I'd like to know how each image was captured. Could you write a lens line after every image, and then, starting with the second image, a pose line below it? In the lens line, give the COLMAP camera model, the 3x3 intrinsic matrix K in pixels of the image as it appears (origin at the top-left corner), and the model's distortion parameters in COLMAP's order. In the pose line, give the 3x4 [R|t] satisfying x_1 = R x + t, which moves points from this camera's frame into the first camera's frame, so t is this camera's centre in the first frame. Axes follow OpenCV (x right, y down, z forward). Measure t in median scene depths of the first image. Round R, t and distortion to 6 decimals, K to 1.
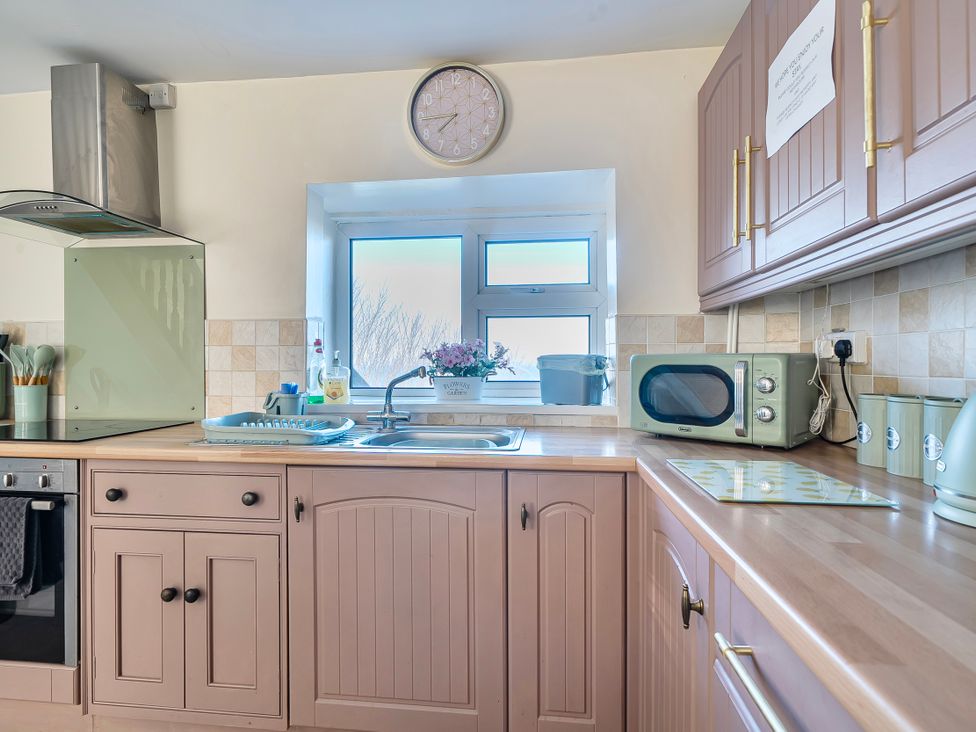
lens RADIAL K [[532.7, 0, 477.6], [0, 532.7, 363.3], [0, 0, 1]] dist [0.001907, 0.000588]
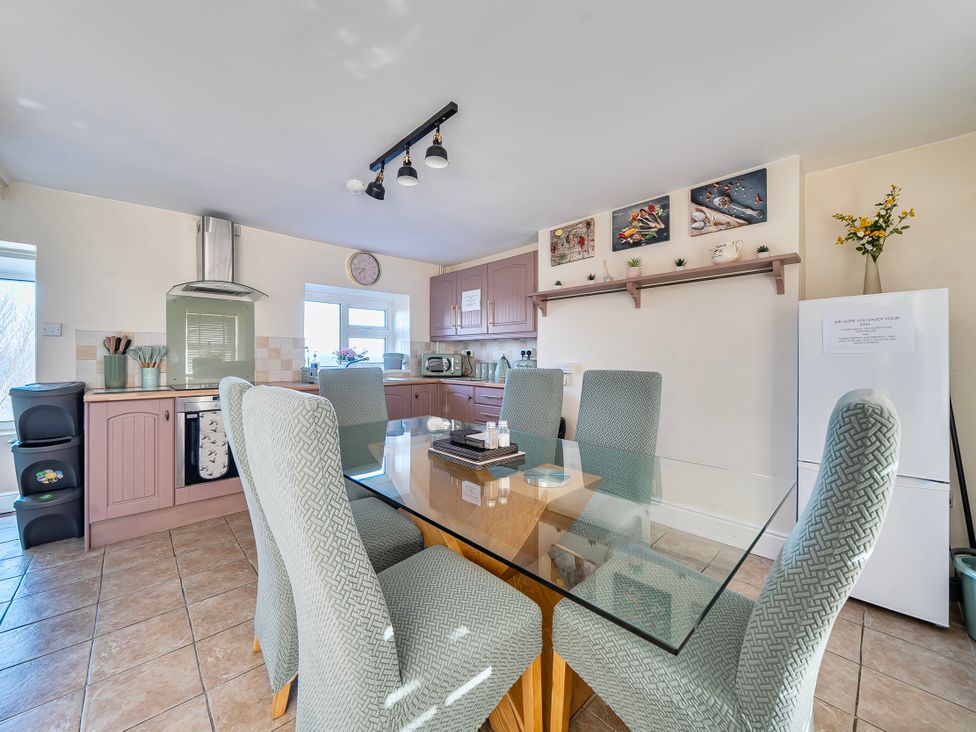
lens RADIAL K [[375.1, 0, 478.9], [0, 375.1, 360.1], [0, 0, 1]] dist [-0.002452, -0.000579]
pose [[0.638250, -0.006585, 0.769801, -1.212128], [-0.006431, 0.999883, 0.013884, -0.010284], [-0.769802, -0.013812, 0.638133, -0.767151]]
